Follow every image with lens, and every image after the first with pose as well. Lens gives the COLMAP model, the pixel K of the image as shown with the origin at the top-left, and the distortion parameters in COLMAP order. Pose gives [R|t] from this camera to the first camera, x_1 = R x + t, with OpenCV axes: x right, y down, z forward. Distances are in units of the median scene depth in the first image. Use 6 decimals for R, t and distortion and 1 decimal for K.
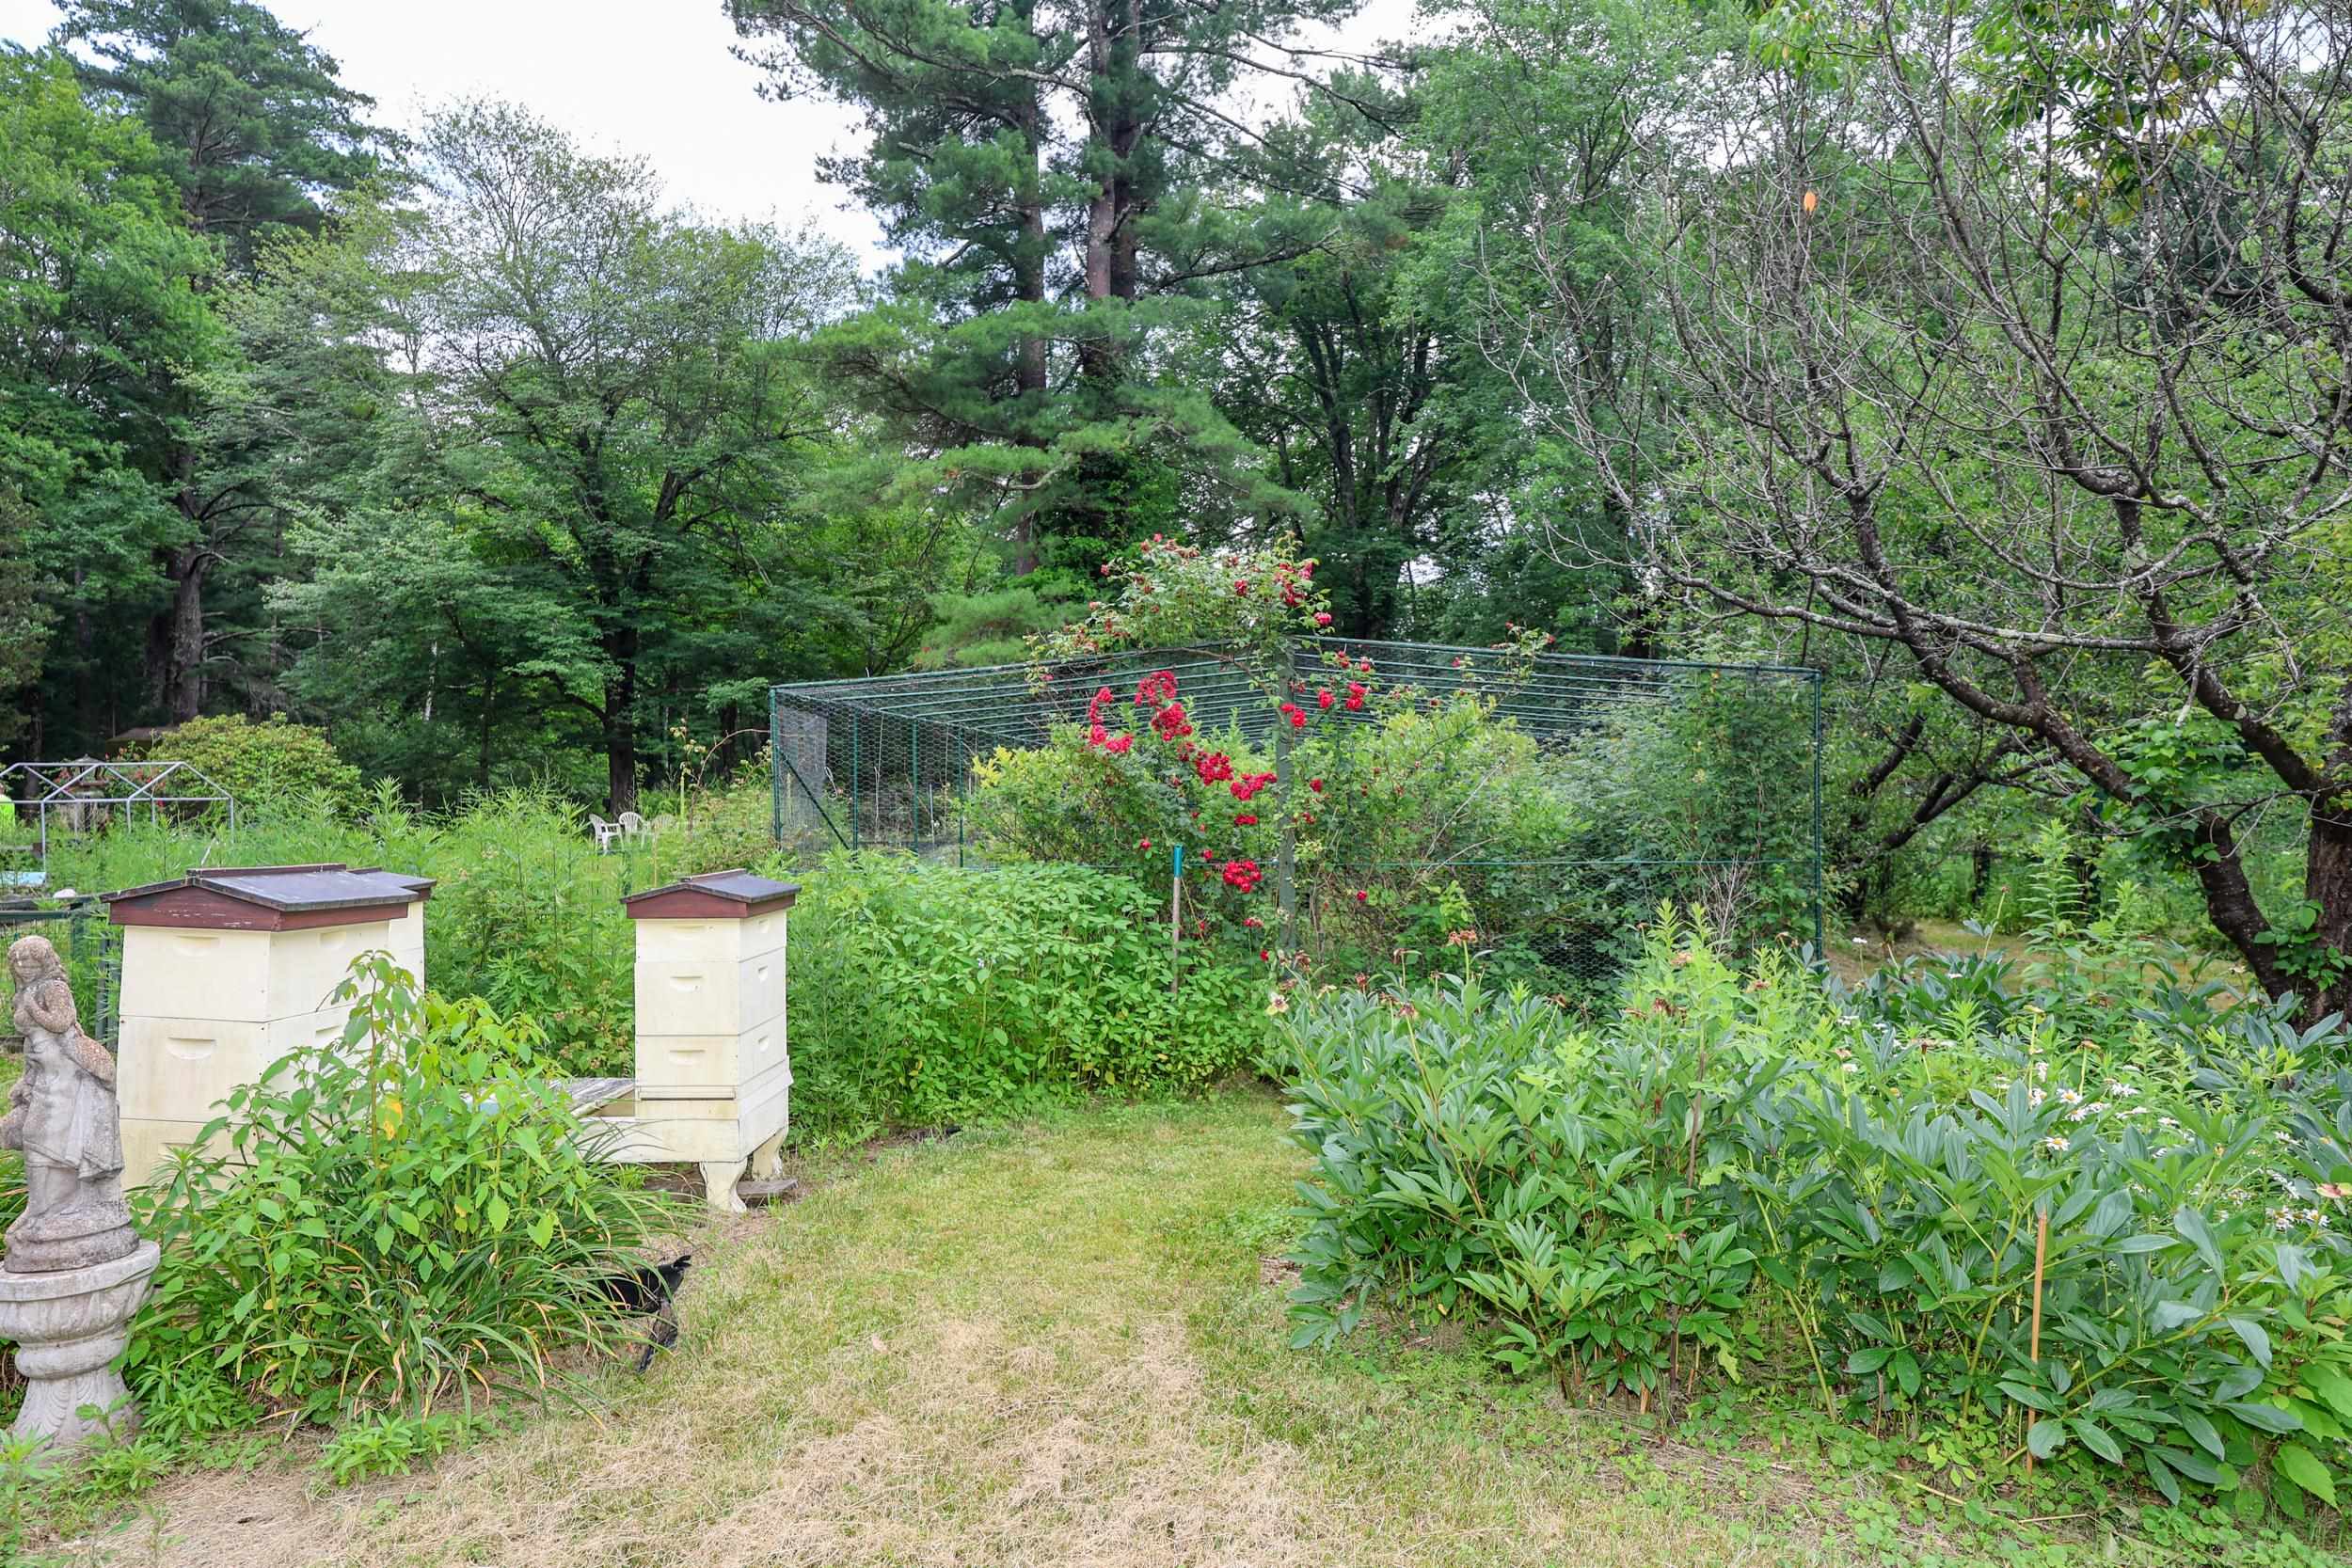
lens RADIAL K [[1449.0, 0, 1176.0], [0, 1449.0, 784.0], [0, 0, 1]] dist [-0.002673, -0.000793]
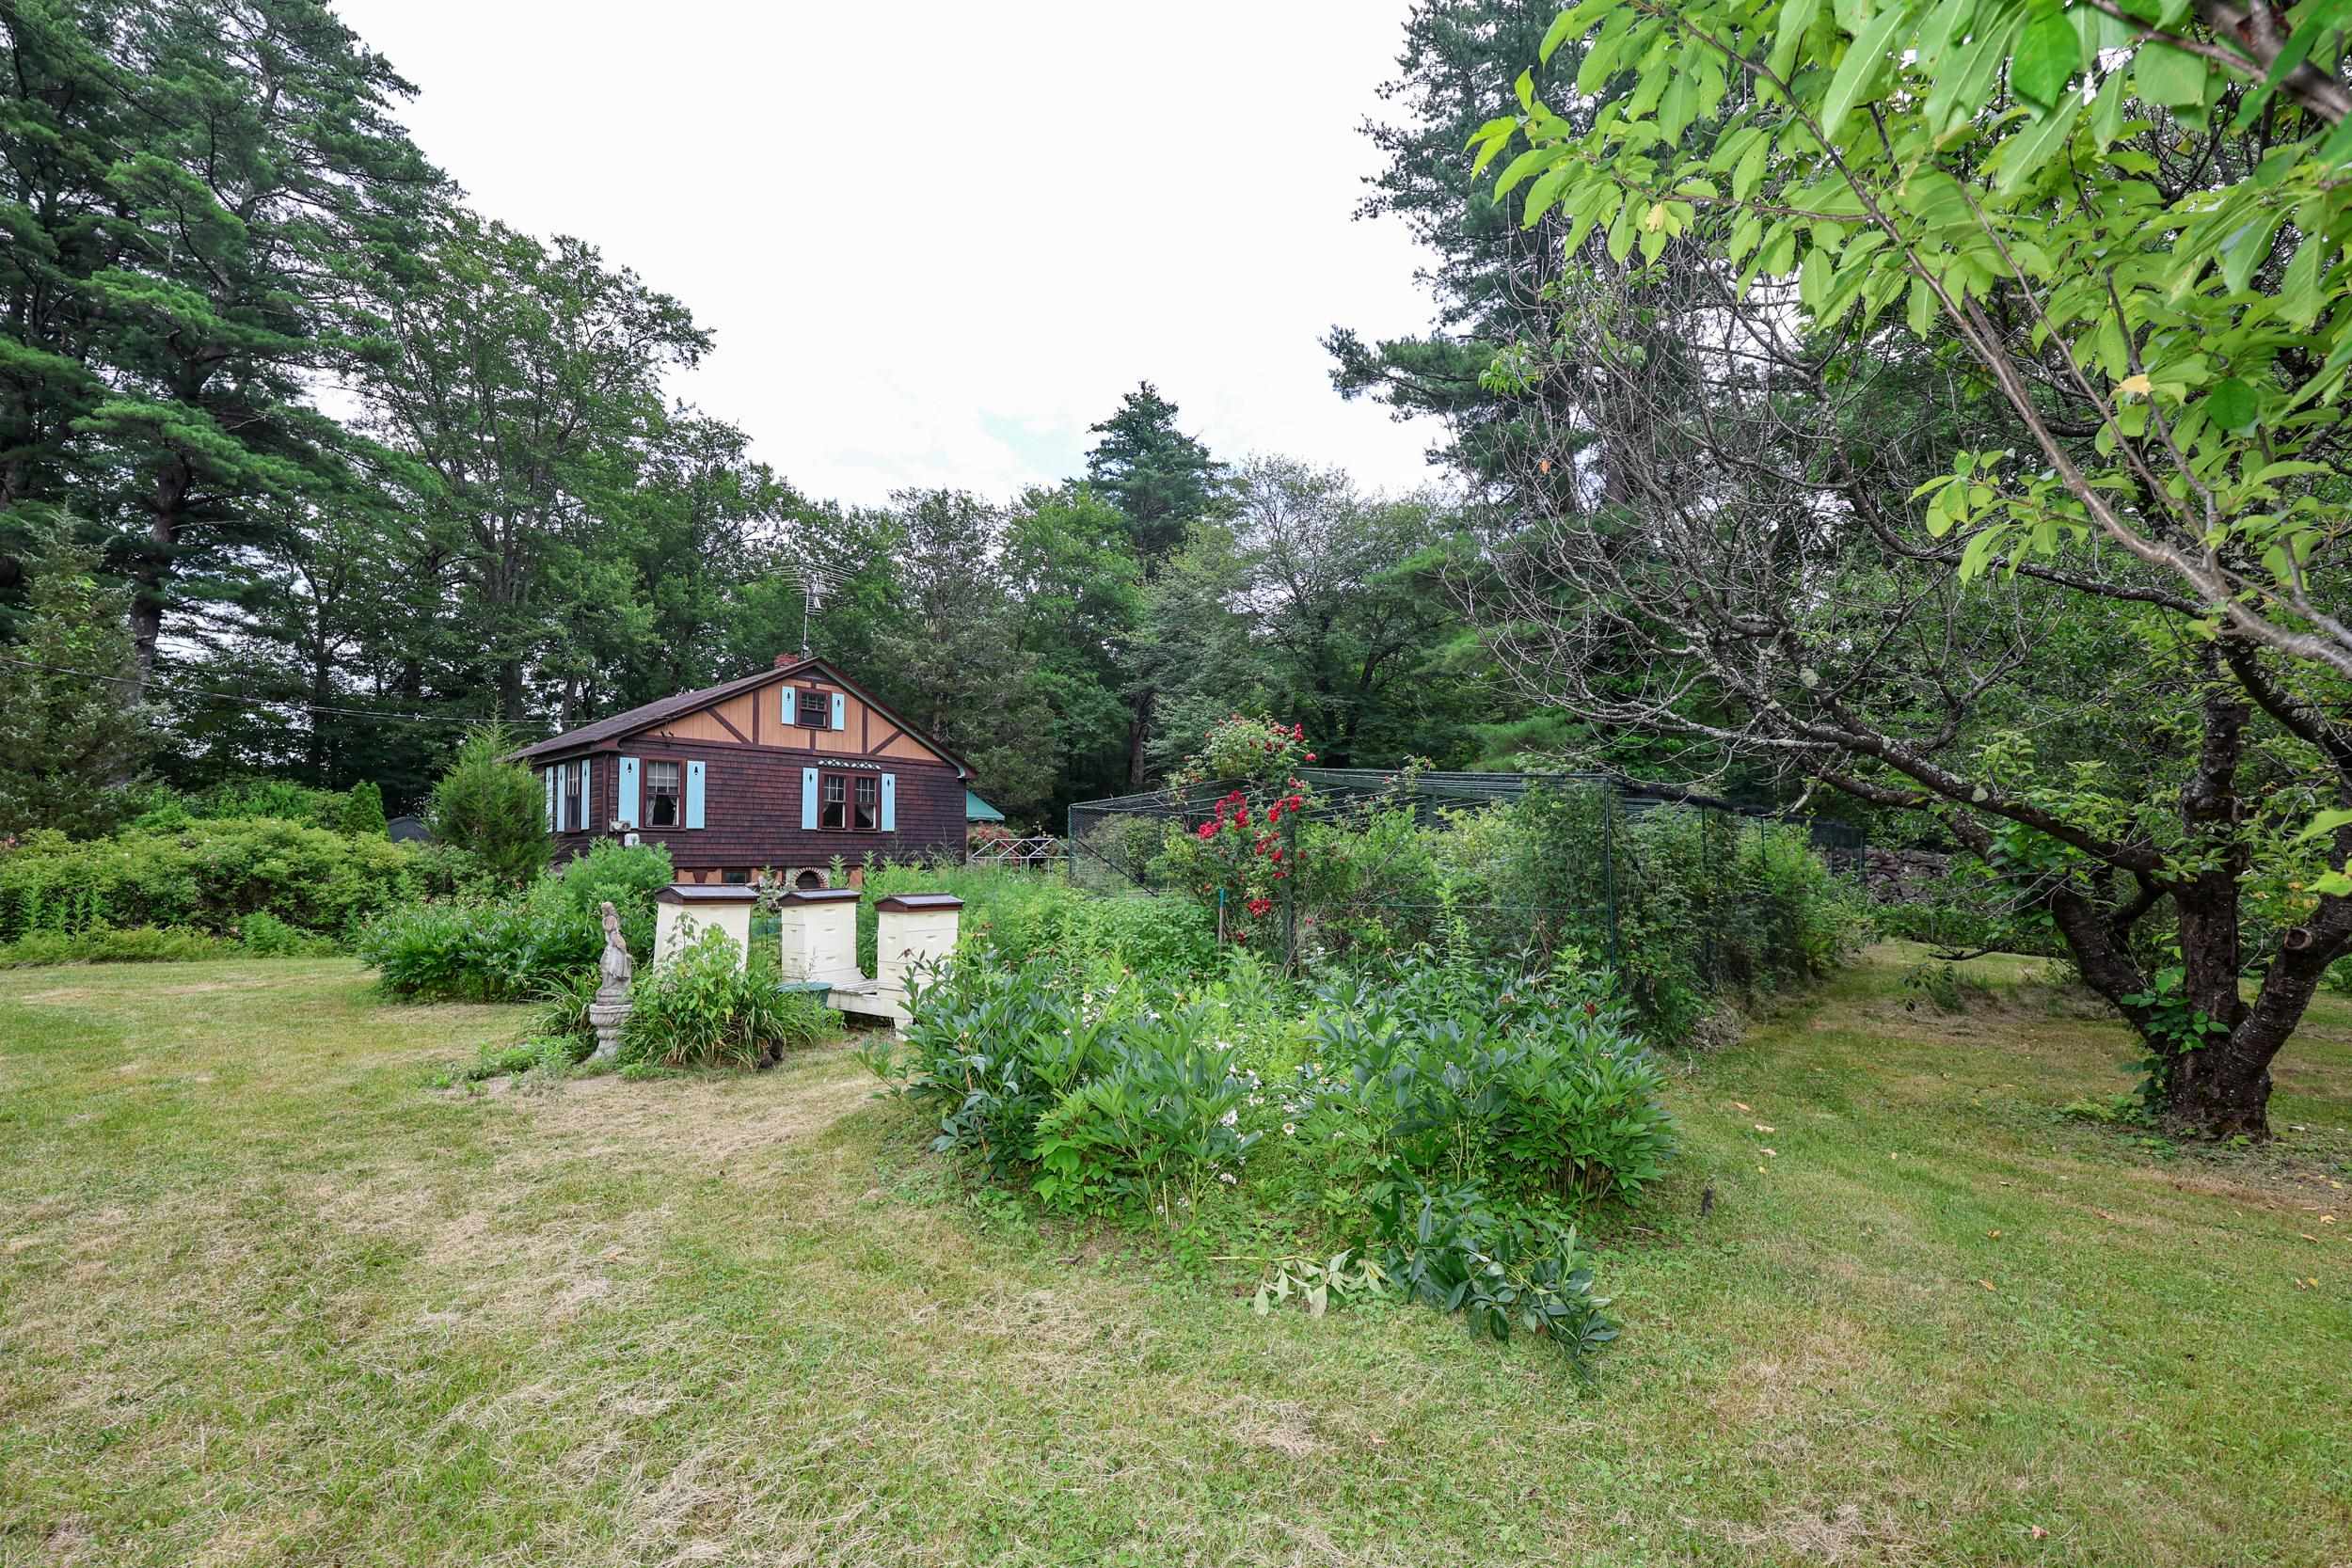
lens RADIAL K [[983.0, 0, 1167.3], [0, 983.0, 784.4], [0, 0, 1]] dist [0.001247, -0.000222]
pose [[0.809784, -0.029320, -0.585995, 0.110815], [-0.009873, 0.997928, -0.063574, -0.002163], [0.586645, 0.057267, 0.807817, -0.000513]]
